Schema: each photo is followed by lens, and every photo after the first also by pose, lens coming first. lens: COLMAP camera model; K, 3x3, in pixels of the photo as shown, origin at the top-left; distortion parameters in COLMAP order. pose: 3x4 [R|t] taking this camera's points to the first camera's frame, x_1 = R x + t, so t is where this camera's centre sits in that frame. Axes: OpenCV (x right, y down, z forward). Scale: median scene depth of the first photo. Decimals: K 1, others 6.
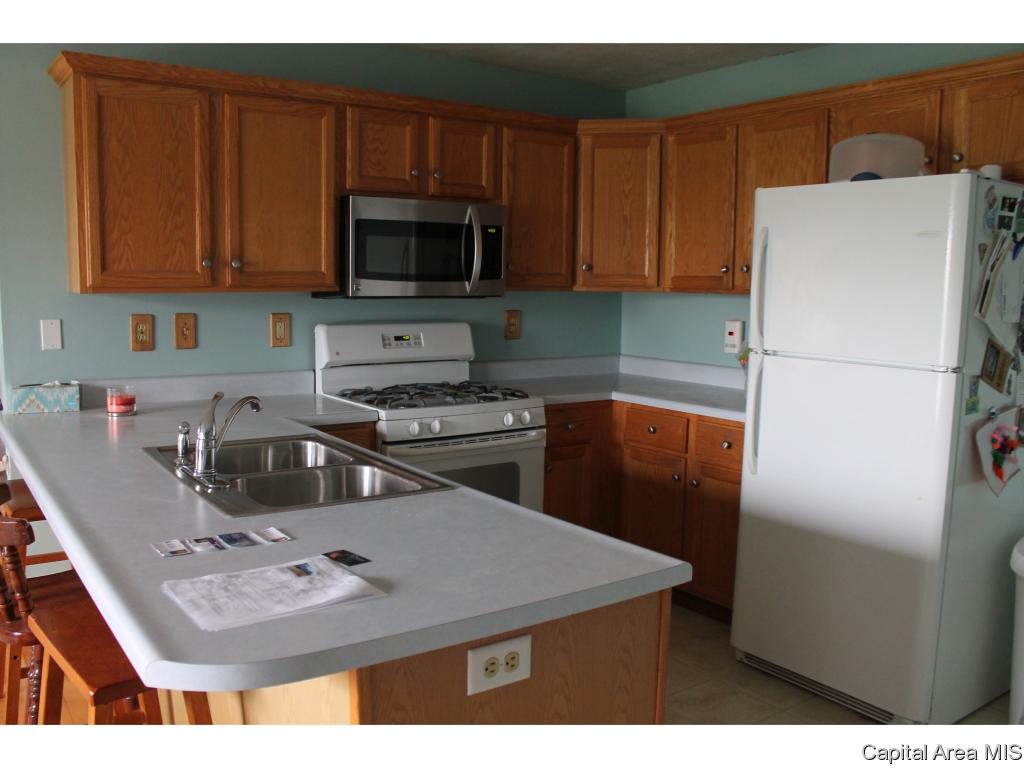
lens RADIAL K [[864.7, 0, 512.0], [0, 864.7, 384.0], [0, 0, 1]] dist [-0.155489, 0.104582]
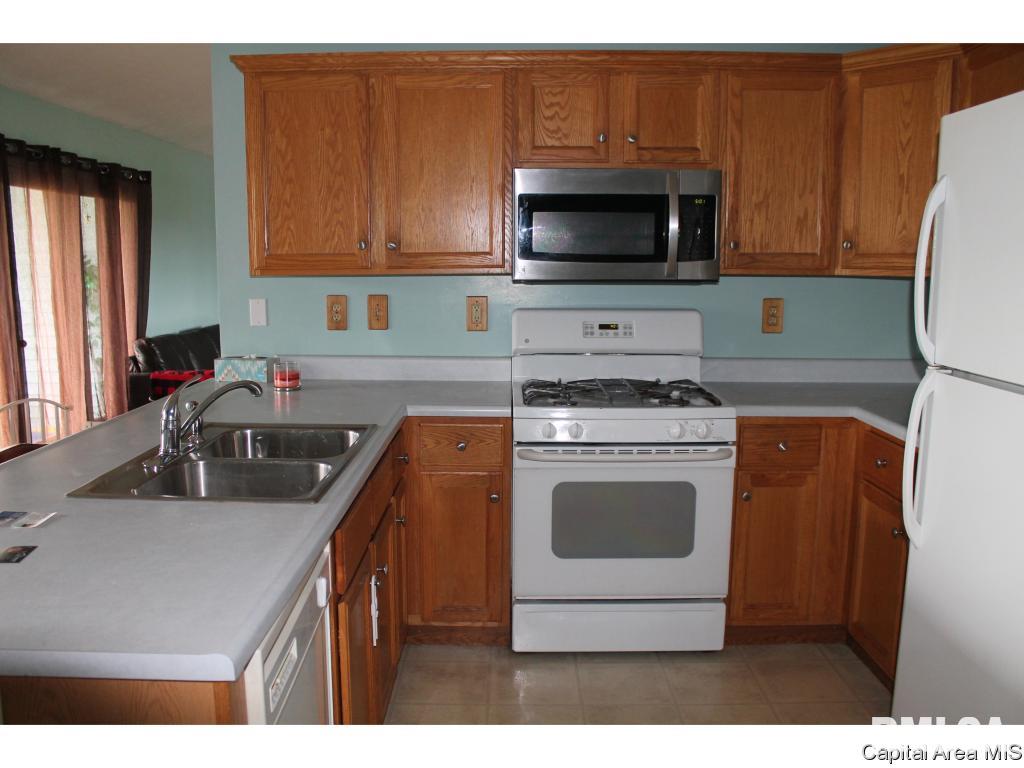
lens RADIAL K [[864.7, 0, 512.0], [0, 864.7, 384.0], [0, 0, 1]] dist [-0.155489, 0.104582]
pose [[0.810105, 0.071541, -0.581903, 0.355974], [-0.059323, 0.997436, 0.040039, -0.027454], [0.583275, 0.002085, 0.812272, 0.253246]]
